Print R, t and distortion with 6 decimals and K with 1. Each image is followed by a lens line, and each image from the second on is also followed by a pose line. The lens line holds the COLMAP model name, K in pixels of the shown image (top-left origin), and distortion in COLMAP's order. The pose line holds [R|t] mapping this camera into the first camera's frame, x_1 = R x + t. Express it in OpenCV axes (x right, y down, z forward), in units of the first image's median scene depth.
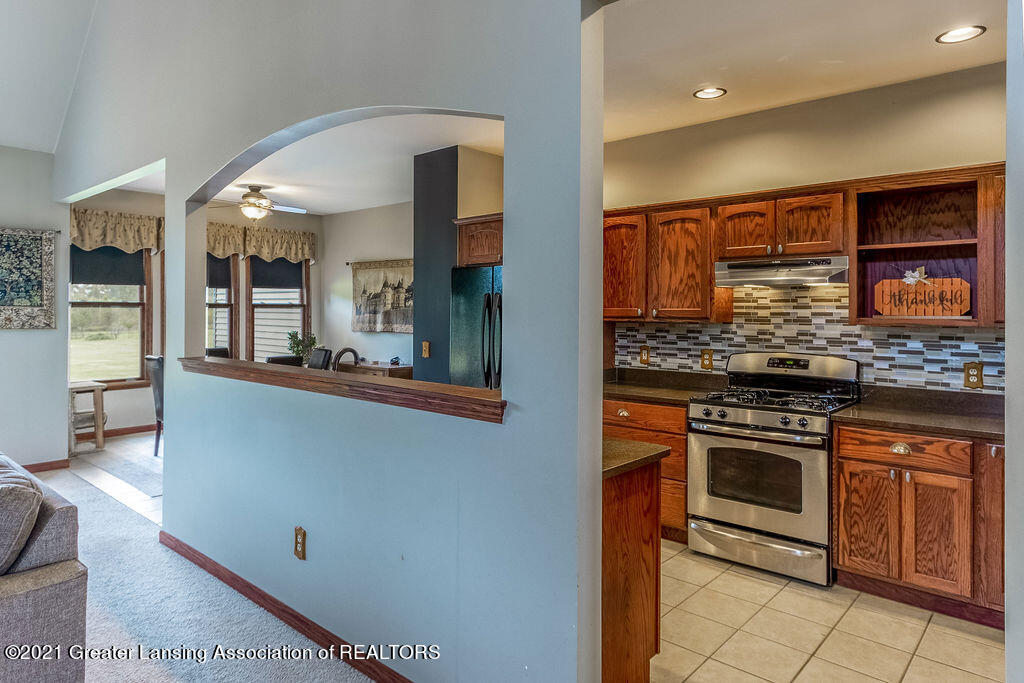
lens RADIAL K [[628.4, 0, 510.6], [0, 628.4, 306.1], [0, 0, 1]] dist [0.006709, -0.001007]
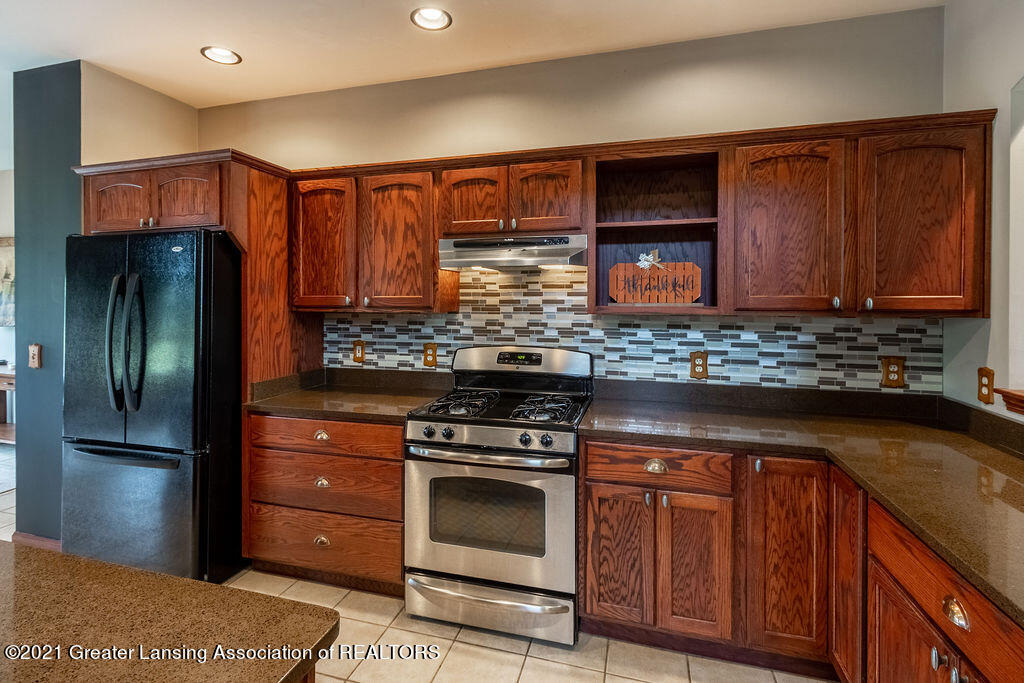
lens RADIAL K [[483.7, 0, 507.2], [0, 483.7, 300.2], [0, 0, 1]] dist [0.000805, 0.000046]
pose [[0.900233, -0.005019, 0.435379, 0.142063], [0.000464, 0.999944, 0.010567, 0.003463], [-0.435408, -0.009311, 0.900185, 0.428855]]
